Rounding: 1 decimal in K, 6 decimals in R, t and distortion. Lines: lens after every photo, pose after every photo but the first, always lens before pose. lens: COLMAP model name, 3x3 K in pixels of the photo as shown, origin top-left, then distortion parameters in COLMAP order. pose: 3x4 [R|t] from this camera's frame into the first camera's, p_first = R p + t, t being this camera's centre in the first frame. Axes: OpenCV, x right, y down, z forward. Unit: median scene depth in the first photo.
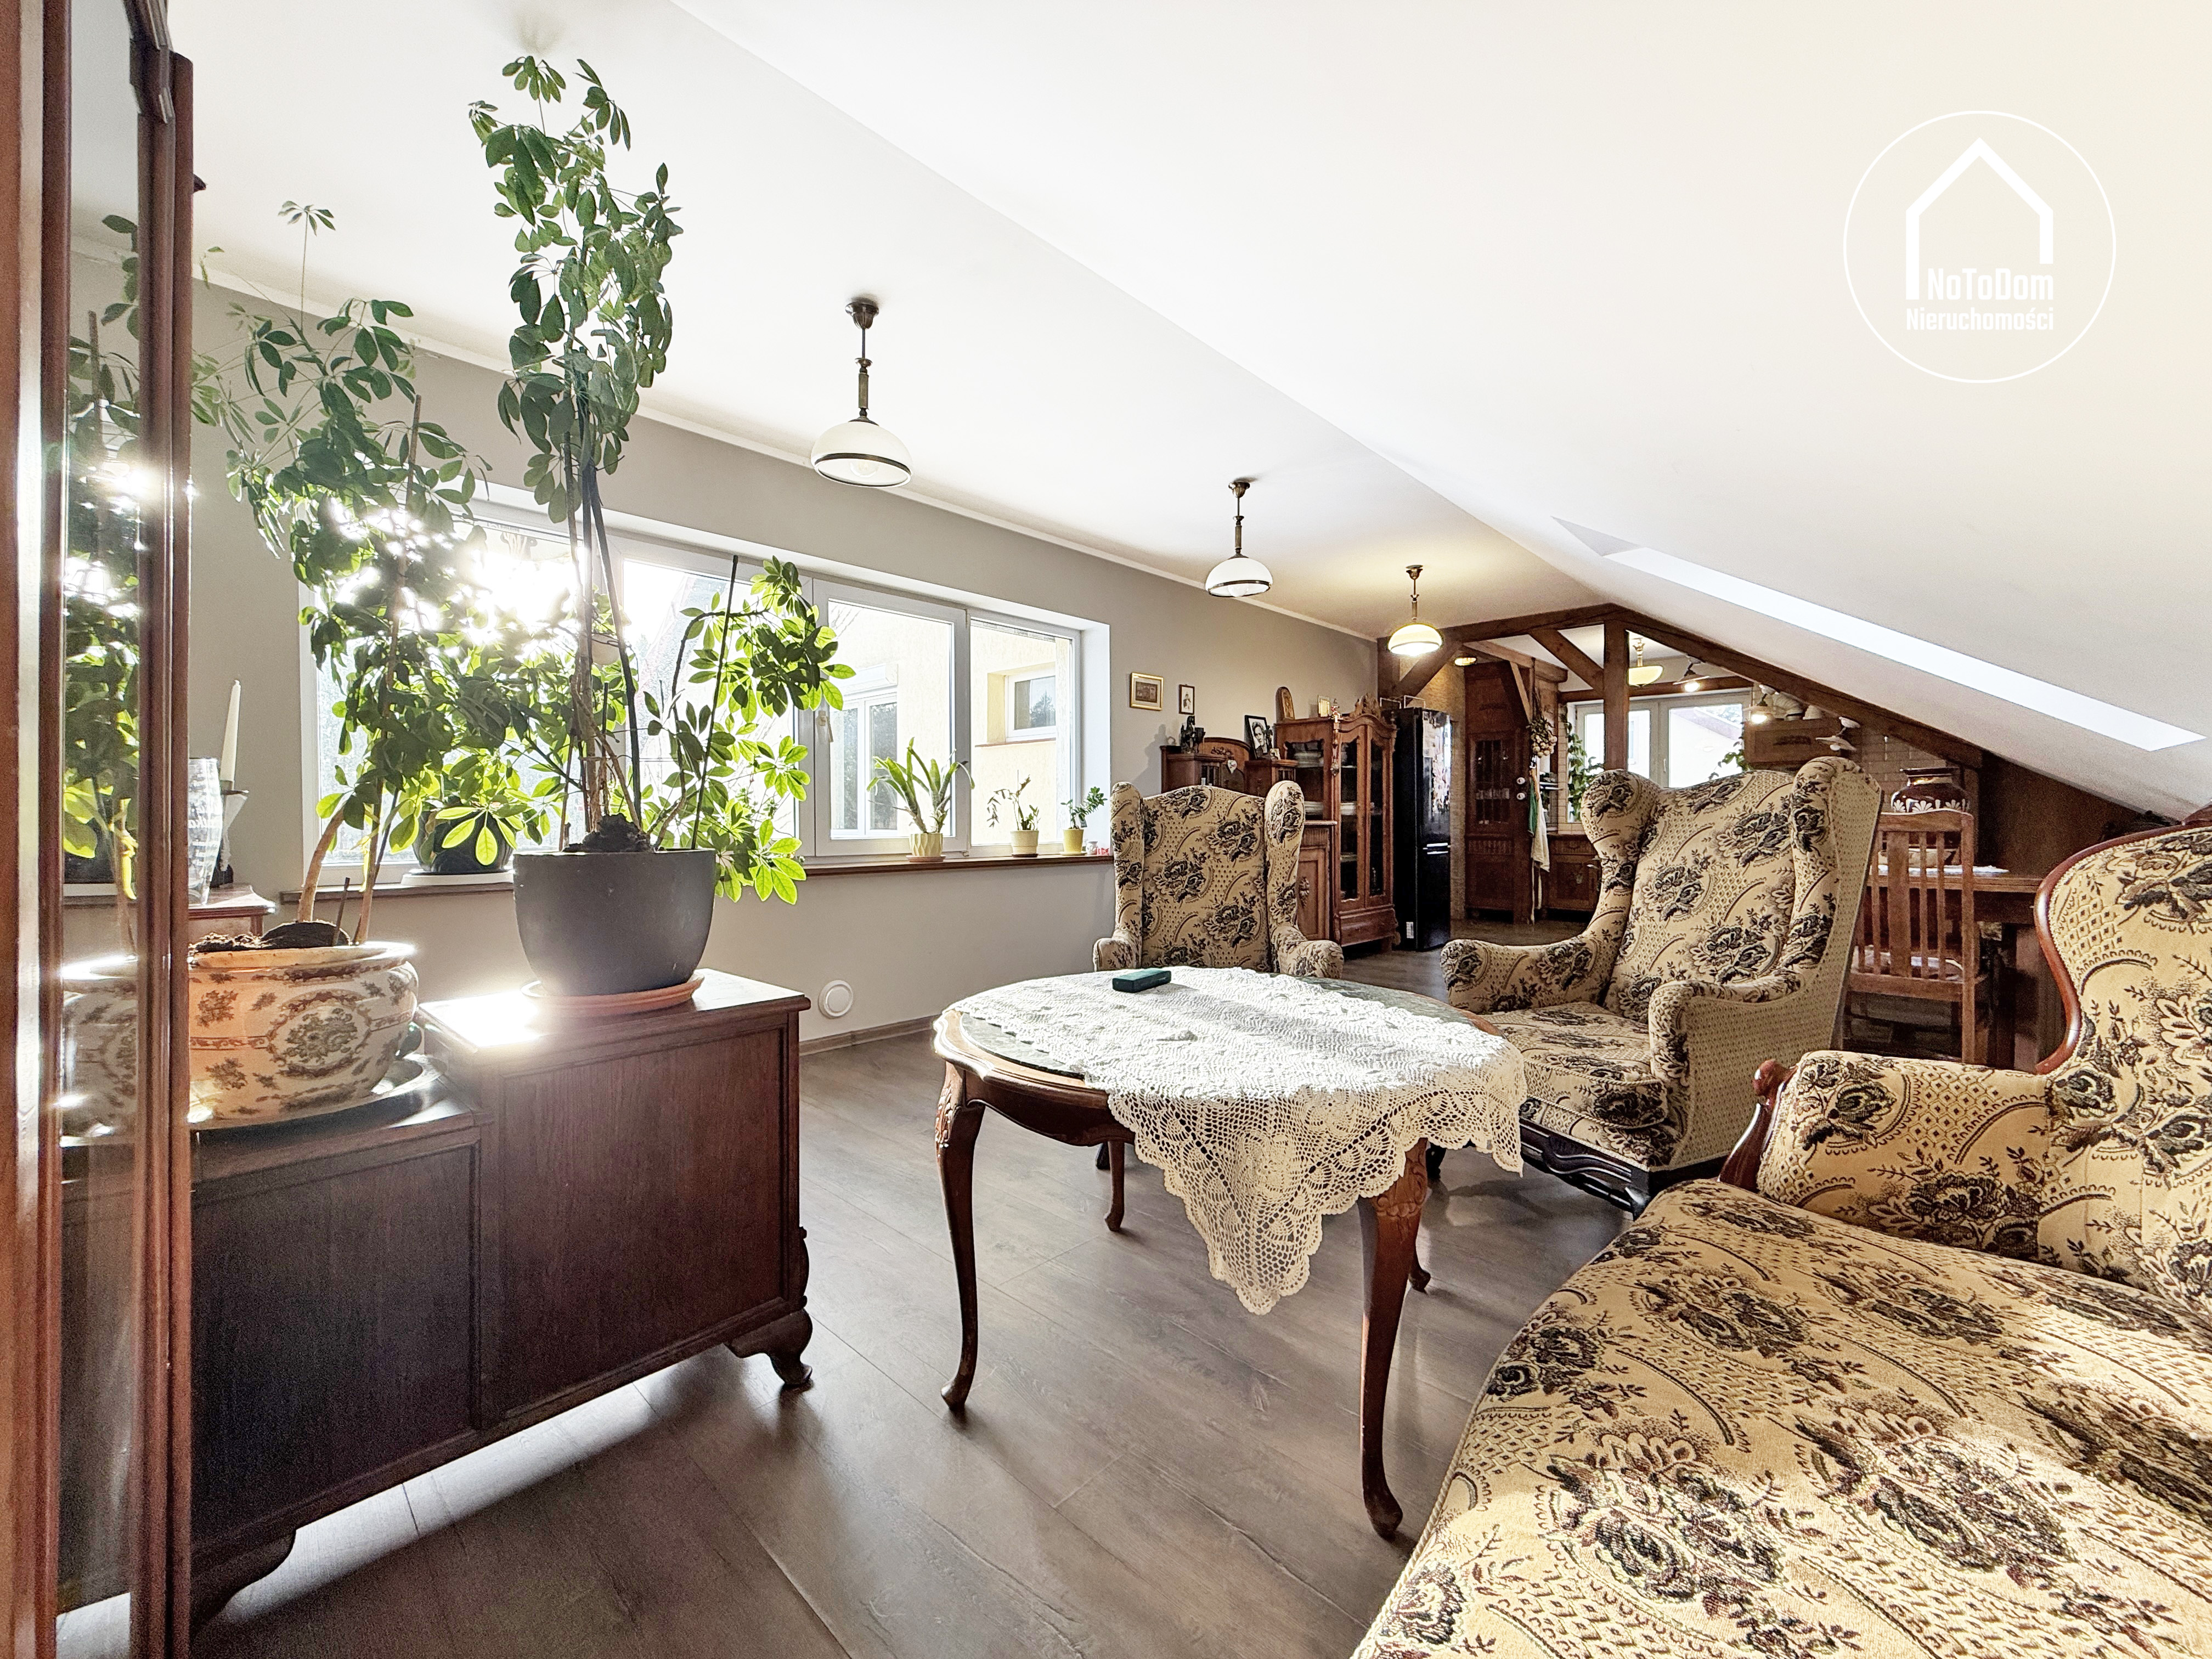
lens RADIAL K [[881.0, 0, 1097.4], [0, 881.0, 814.6], [0, 0, 1]] dist [-0.001629, 0.000583]
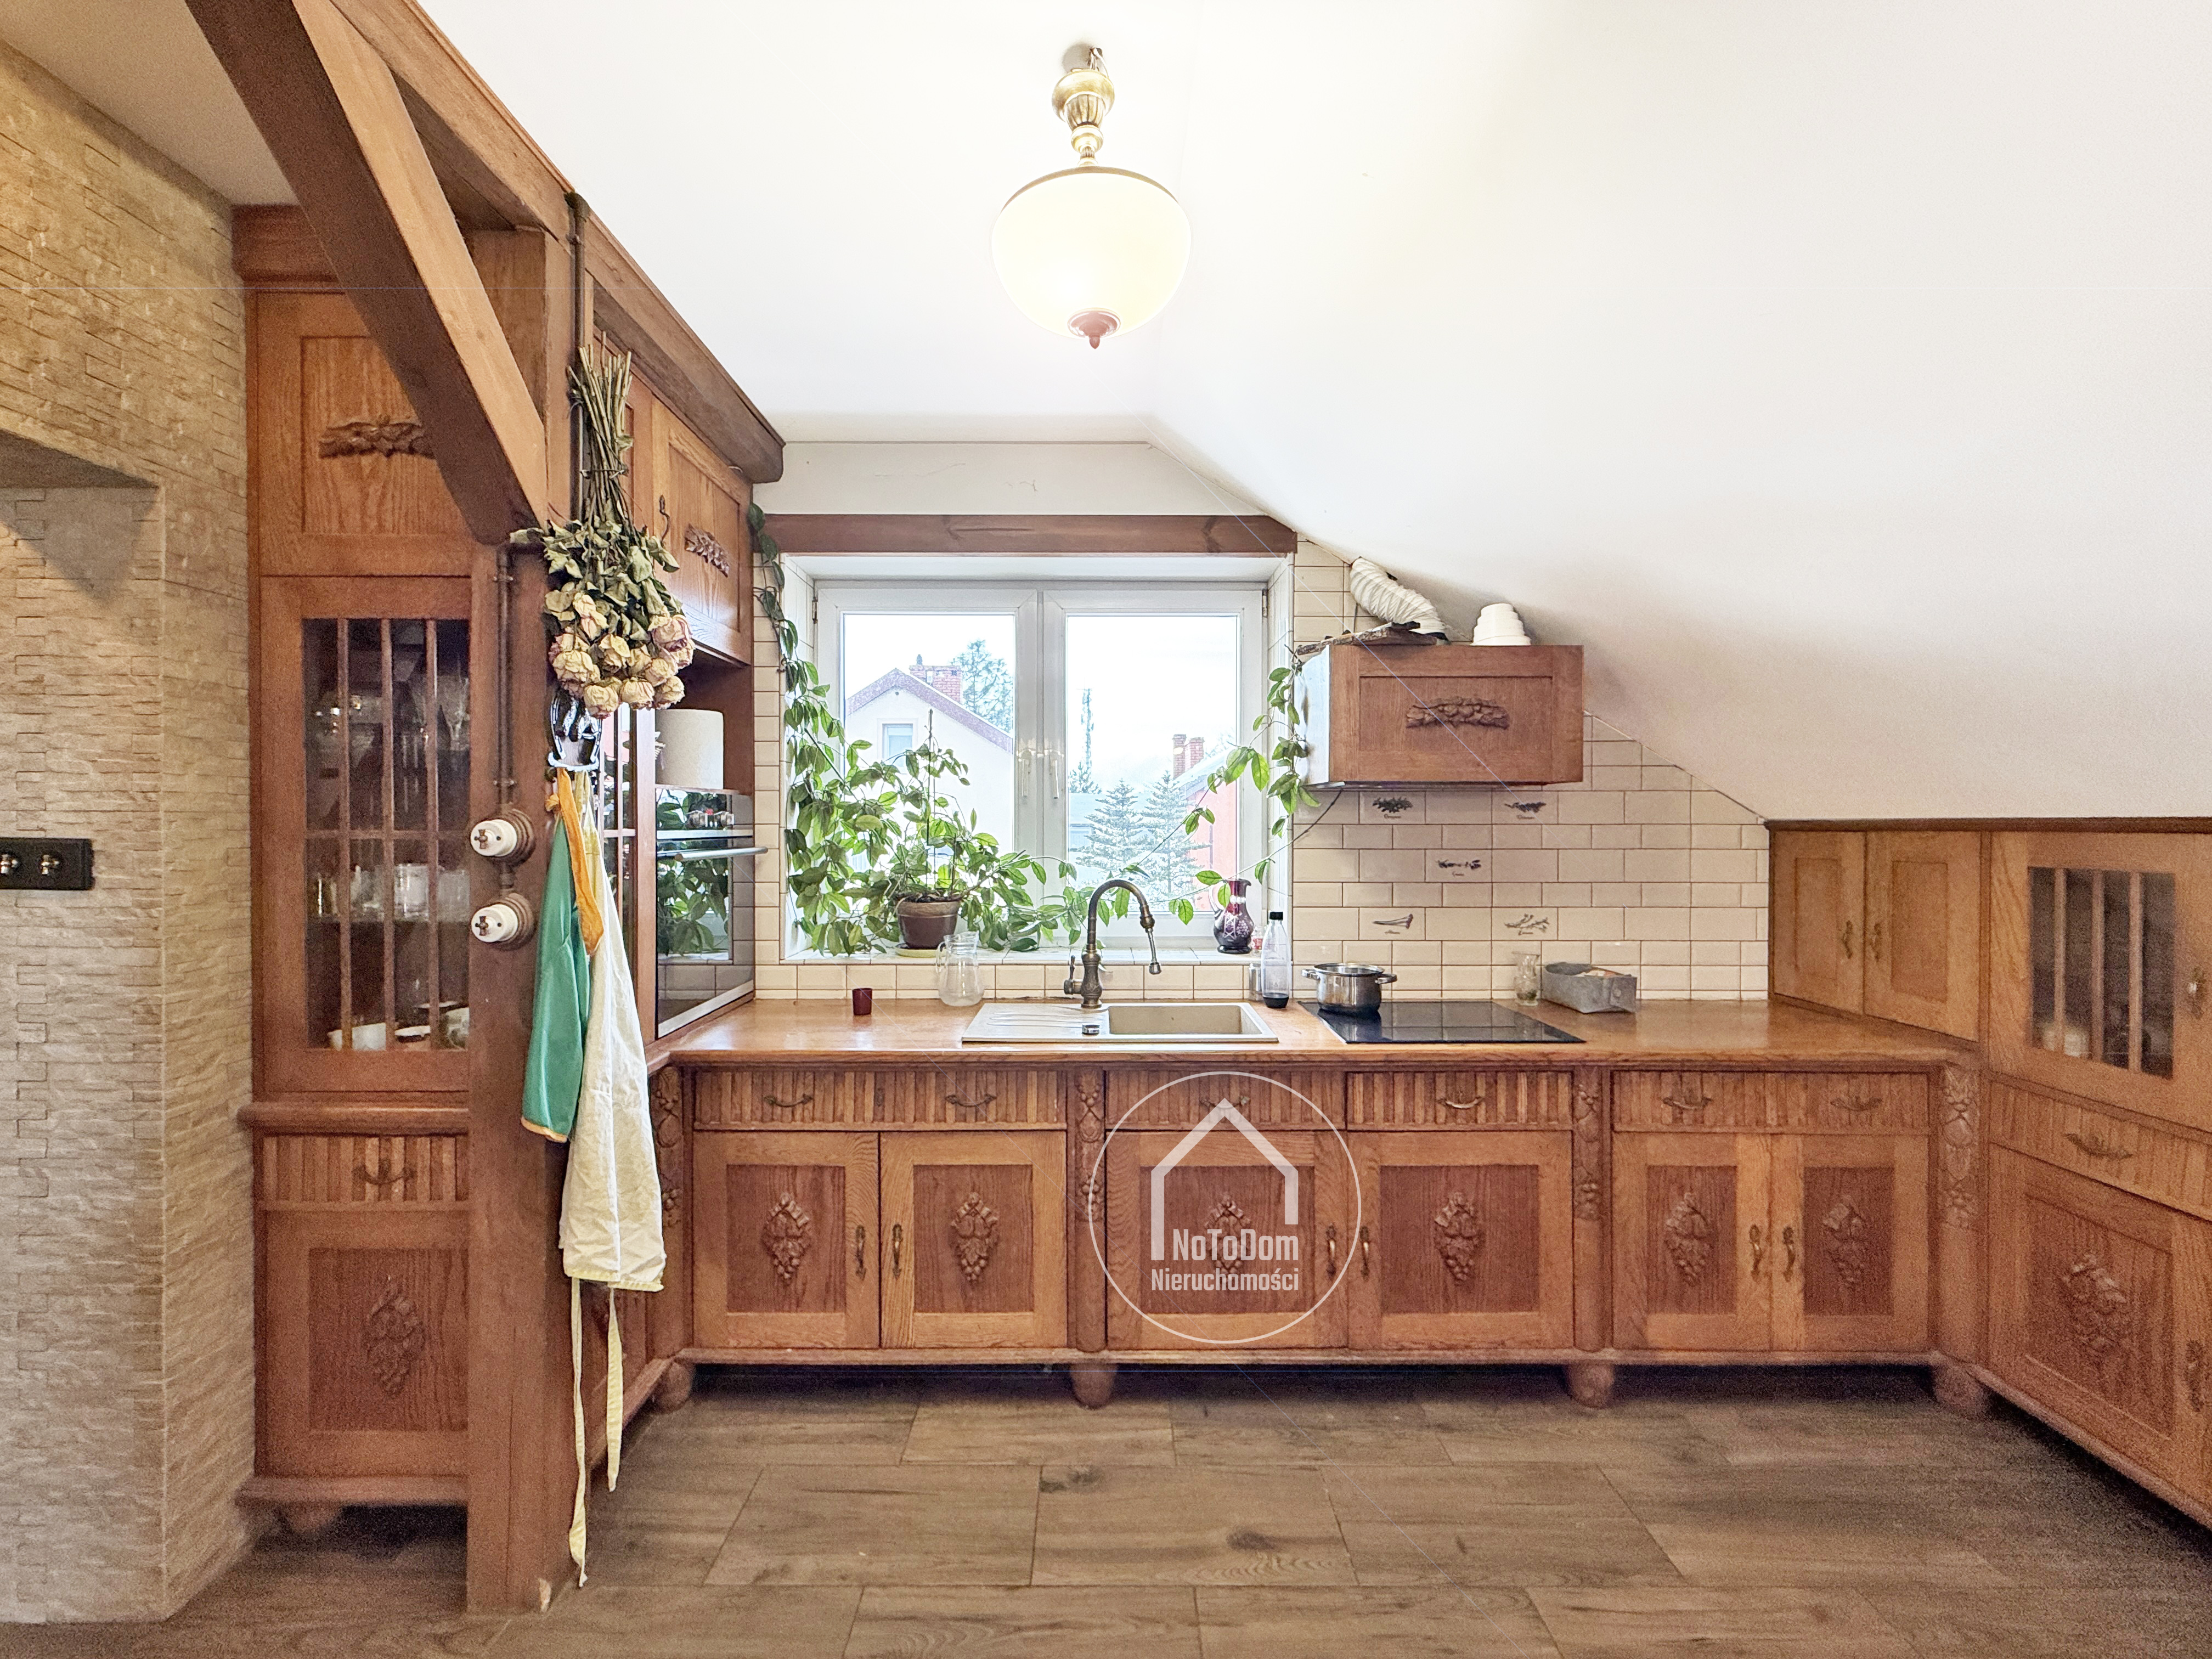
lens RADIAL K [[881.0, 0, 1101.2], [0, 881.0, 826.4], [0, 0, 1]] dist [-0.001629, 0.000583]
pose [[0.724588, -0.006584, 0.689150, 0.410635], [0.001817, 0.999969, 0.007643, -0.038411], [-0.689180, -0.004286, 0.724578, 0.718753]]
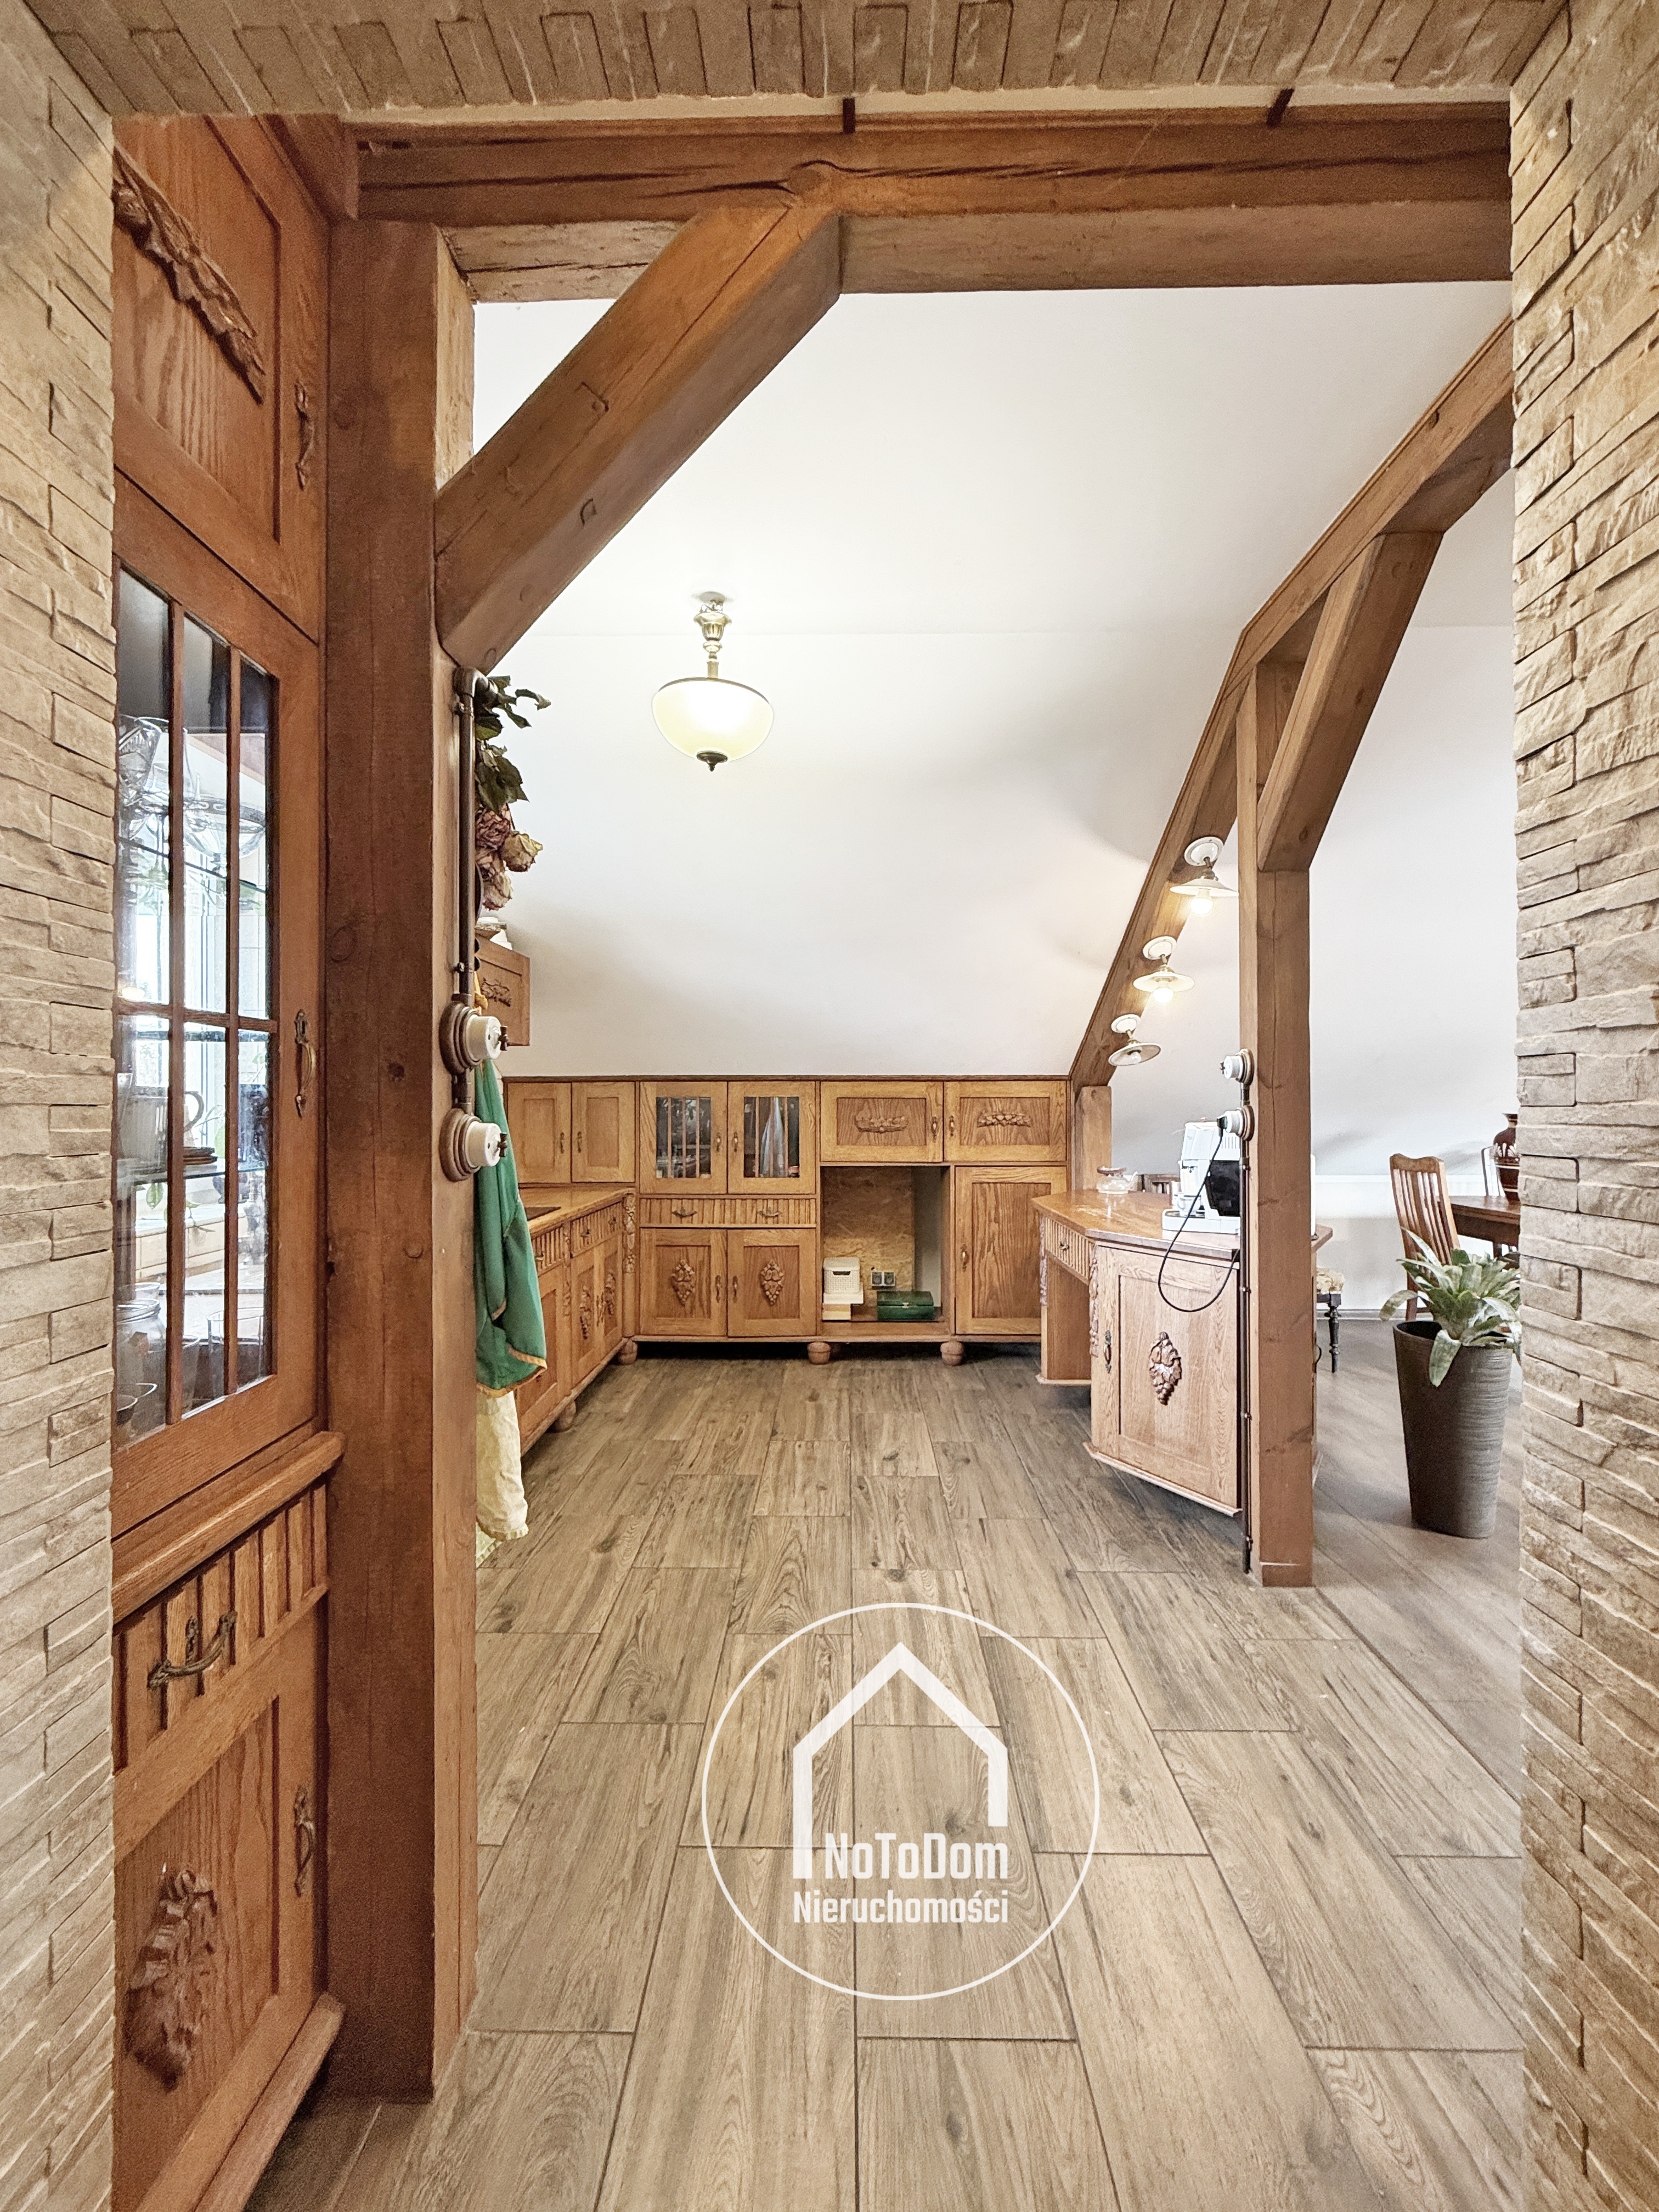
lens RADIAL K [[881.0, 0, 829.0], [0, 881.0, 1094.4], [0, 0, 1]] dist [-0.001629, 0.000583]
pose [[-0.676596, 0.003082, 0.736348, 0.306661], [-0.001053, 0.999986, -0.005152, -0.025832], [-0.736354, -0.004261, -0.676584, 0.973679]]
